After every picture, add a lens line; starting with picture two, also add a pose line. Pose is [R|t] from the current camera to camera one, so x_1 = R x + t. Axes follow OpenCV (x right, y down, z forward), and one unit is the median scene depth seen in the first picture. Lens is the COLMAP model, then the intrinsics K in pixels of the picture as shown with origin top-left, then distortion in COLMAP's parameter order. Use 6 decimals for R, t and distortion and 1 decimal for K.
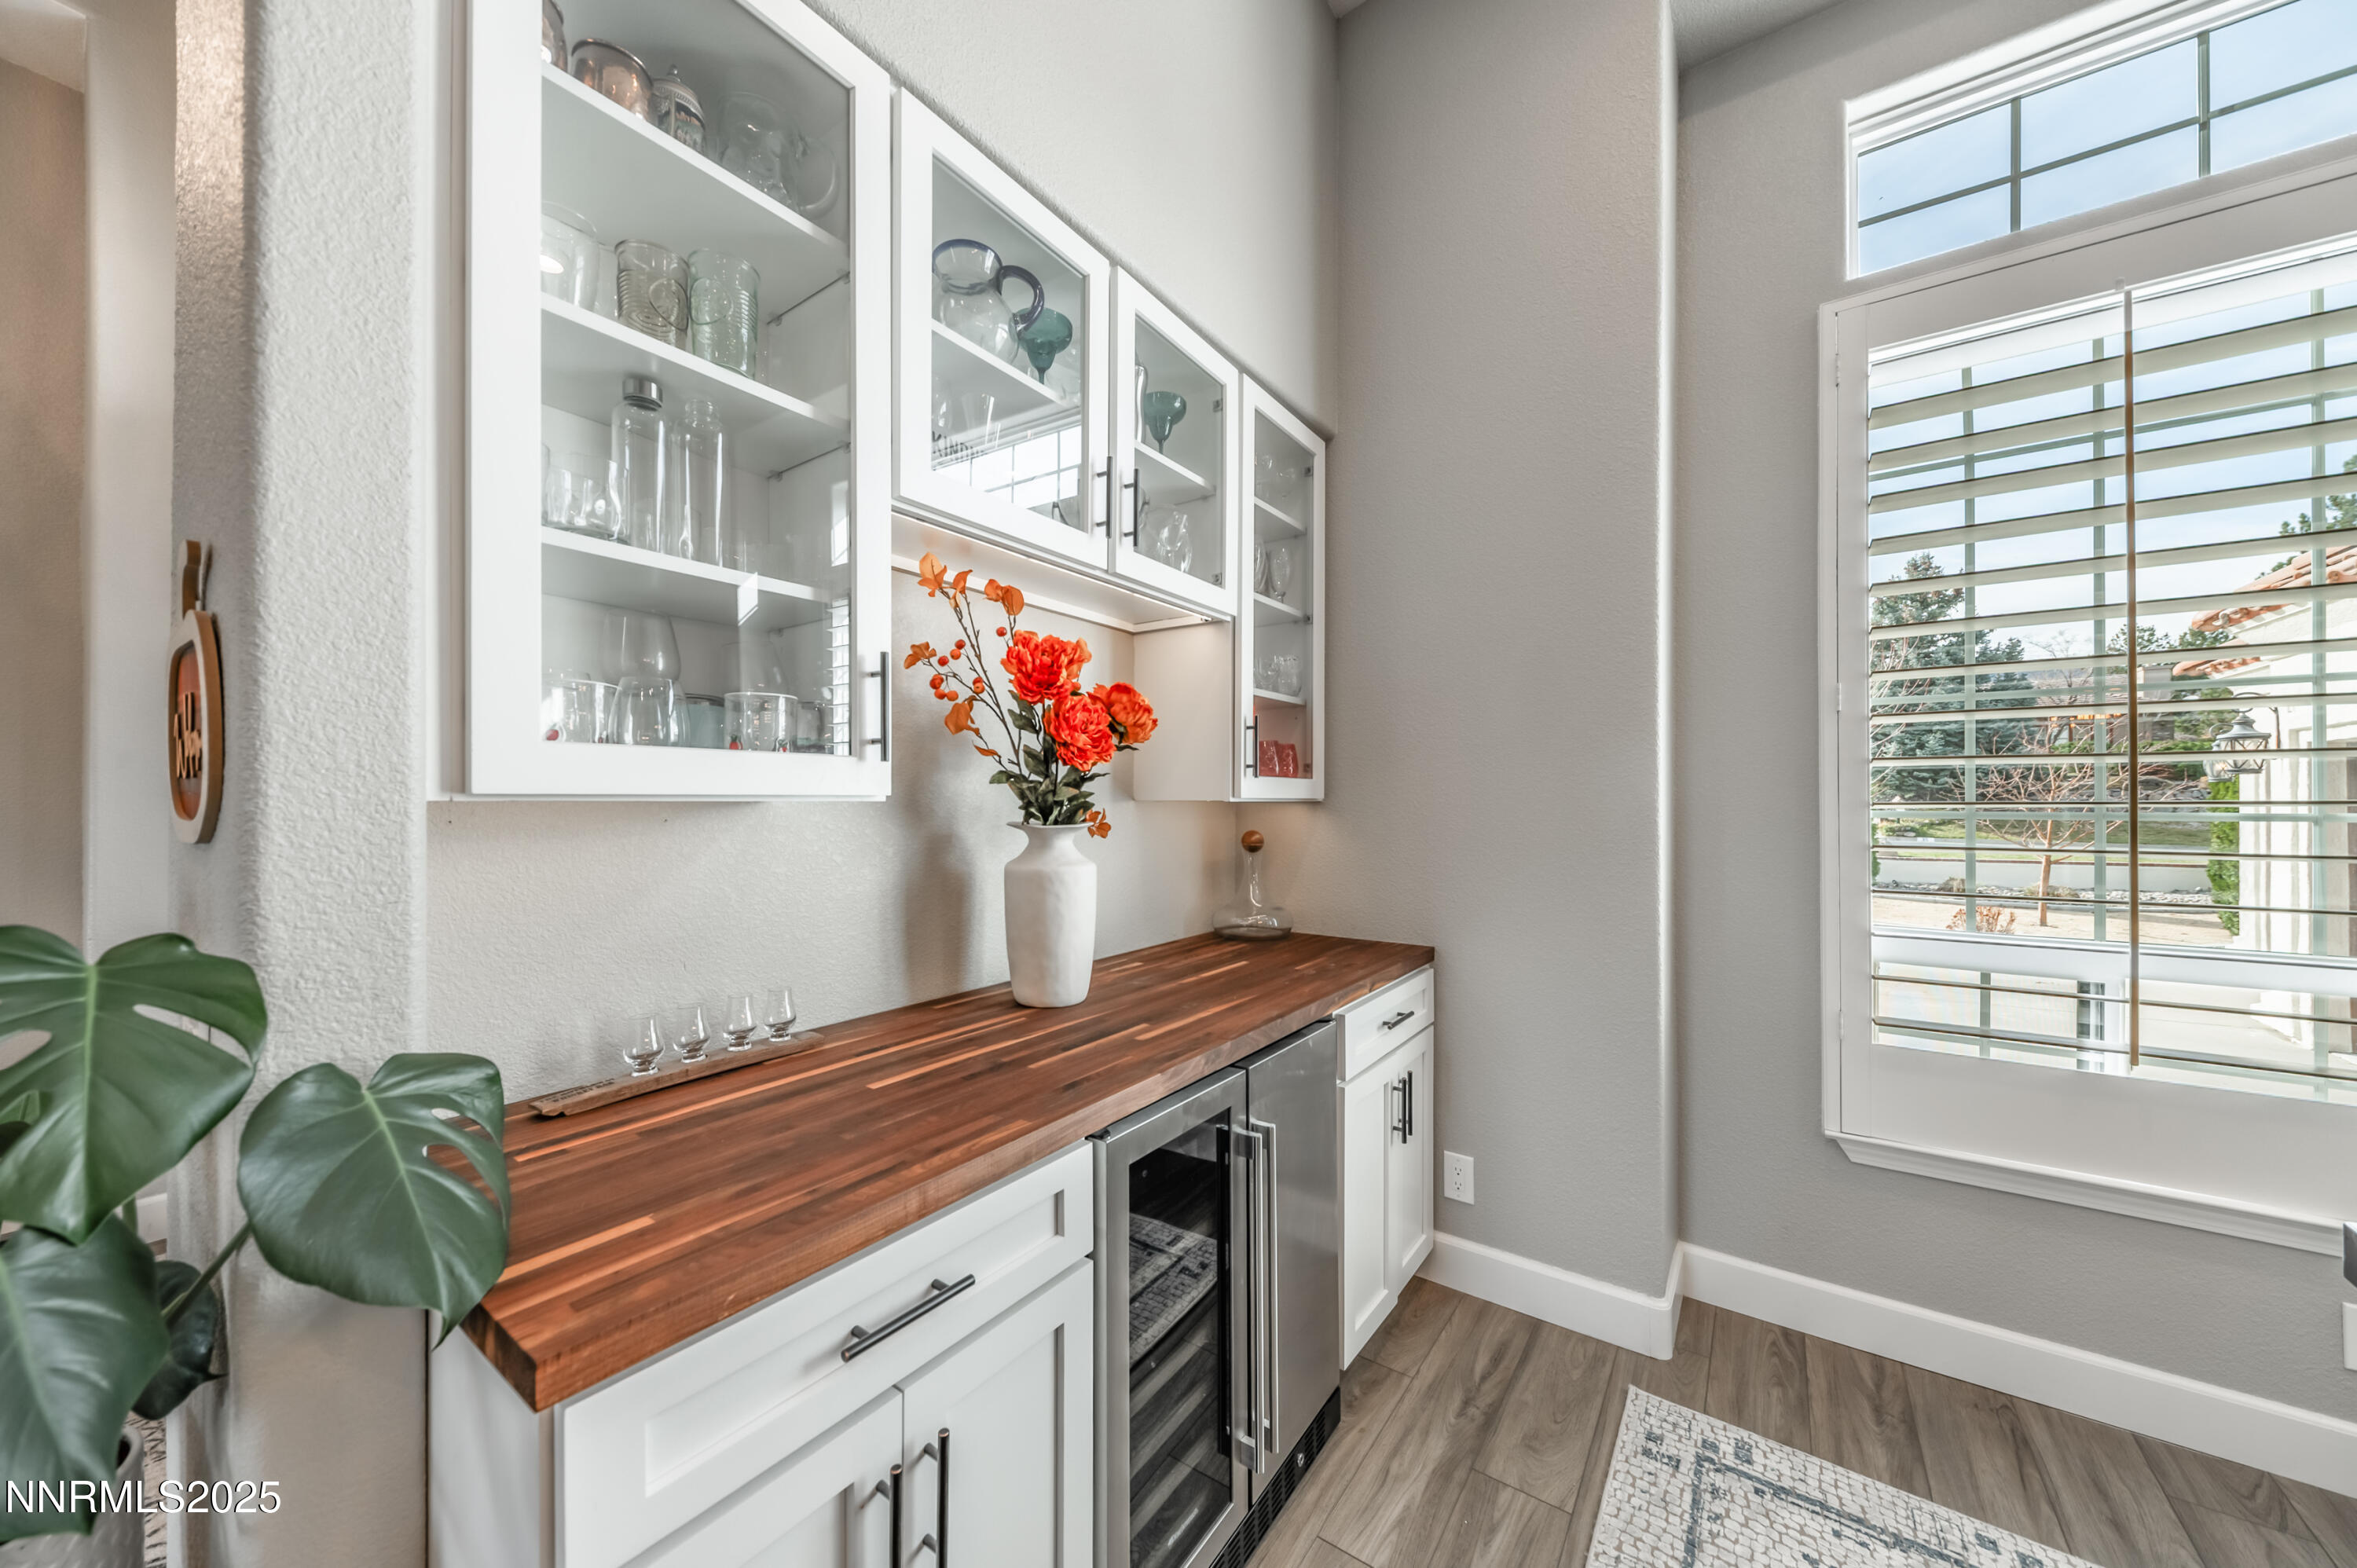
lens RADIAL K [[823.2, 0, 1175.2], [0, 823.2, 794.7], [0, 0, 1]] dist [0.007675, -0.001852]
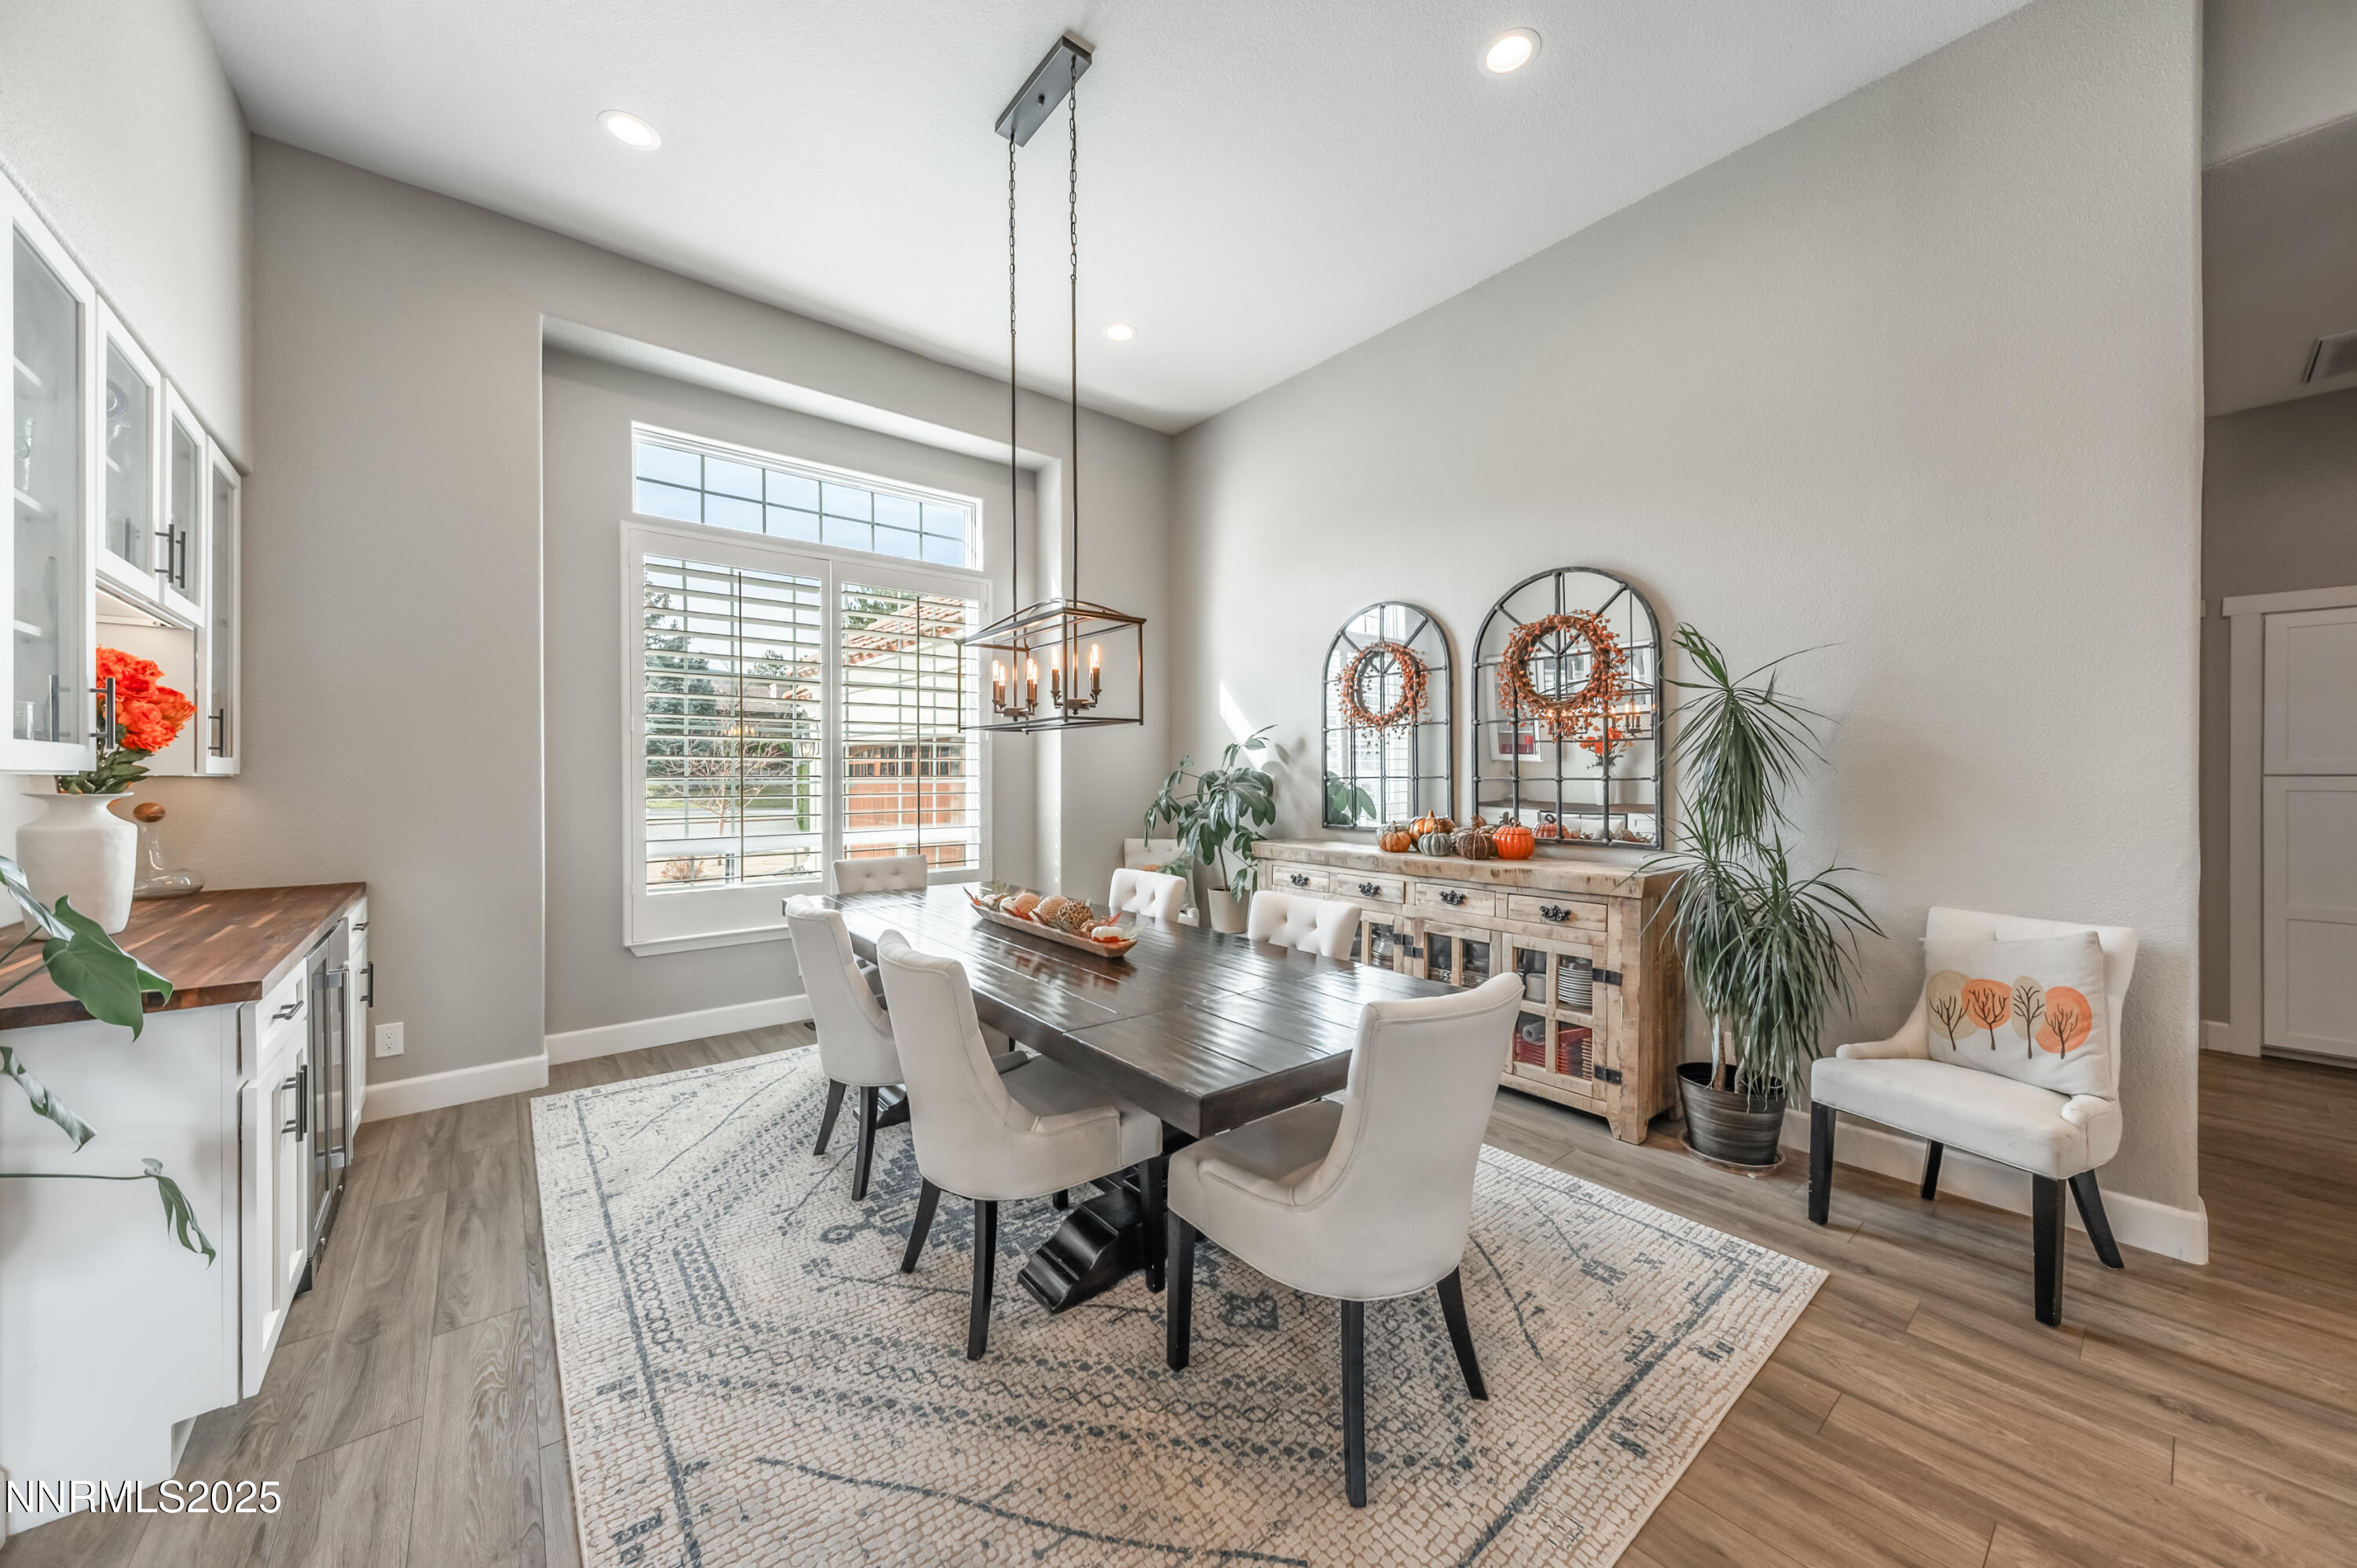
lens RADIAL K [[823.2, 0, 1166.1], [0, 823.2, 778.5], [0, 0, 1]] dist [0.007675, -0.001852]
pose [[0.264290, -0.003870, 0.964435, -0.763478], [-0.002364, 0.999986, 0.004661, 0.002807], [-0.964440, -0.003512, 0.264278, -0.754104]]
